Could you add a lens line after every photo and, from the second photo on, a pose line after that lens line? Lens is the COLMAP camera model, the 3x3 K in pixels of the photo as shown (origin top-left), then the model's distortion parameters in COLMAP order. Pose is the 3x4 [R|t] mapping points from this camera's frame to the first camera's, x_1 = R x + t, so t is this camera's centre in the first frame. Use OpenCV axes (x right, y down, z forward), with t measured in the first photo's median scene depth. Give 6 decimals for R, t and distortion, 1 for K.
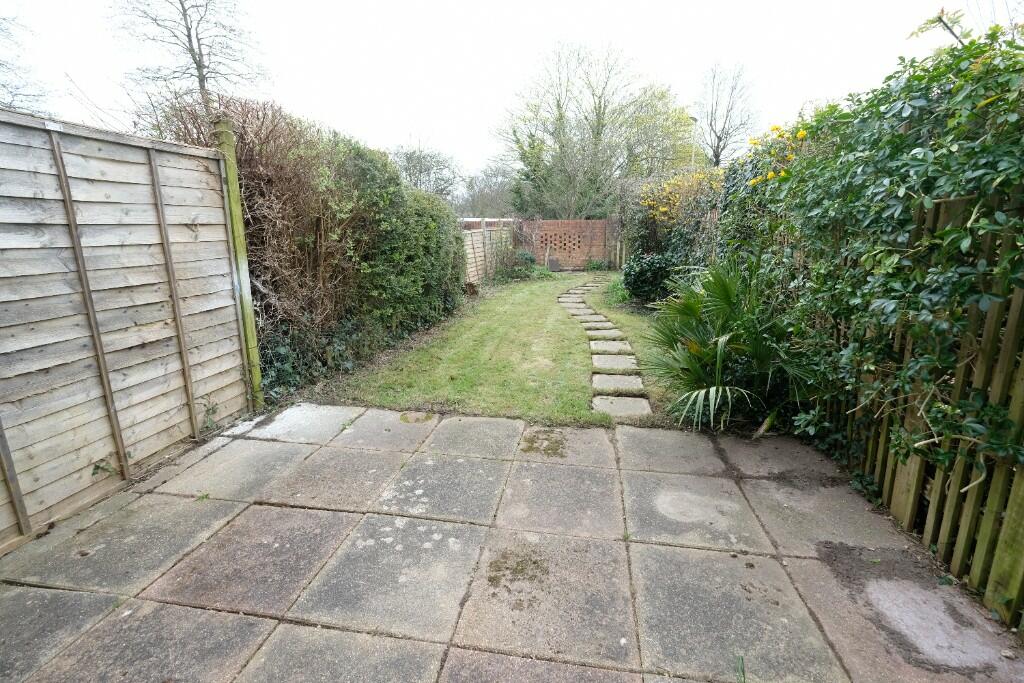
lens RADIAL K [[447.4, 0, 511.9], [0, 447.4, 340.5], [0, 0, 1]] dist [0.002728, 0.000435]
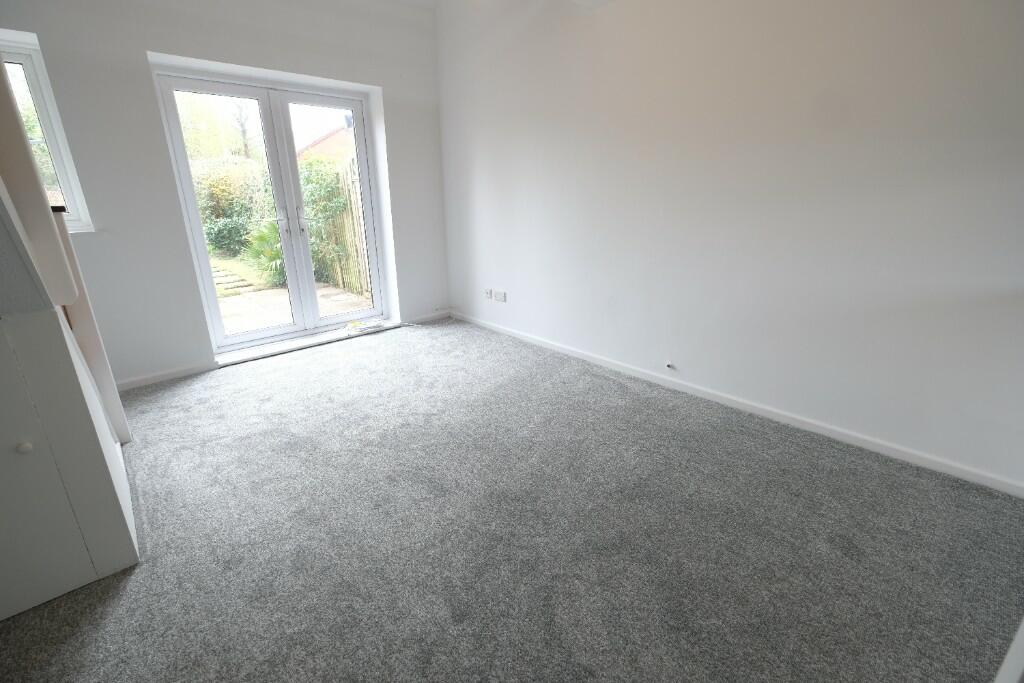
lens RADIAL K [[447.4, 0, 513.4], [0, 447.4, 337.9], [0, 0, 1]] dist [0.002728, 0.000435]
pose [[0.611374, -0.255811, 0.748855, -0.317208], [0.197810, 0.965670, 0.168381, 0.132007], [-0.766220, 0.045187, 0.640987, -0.681968]]
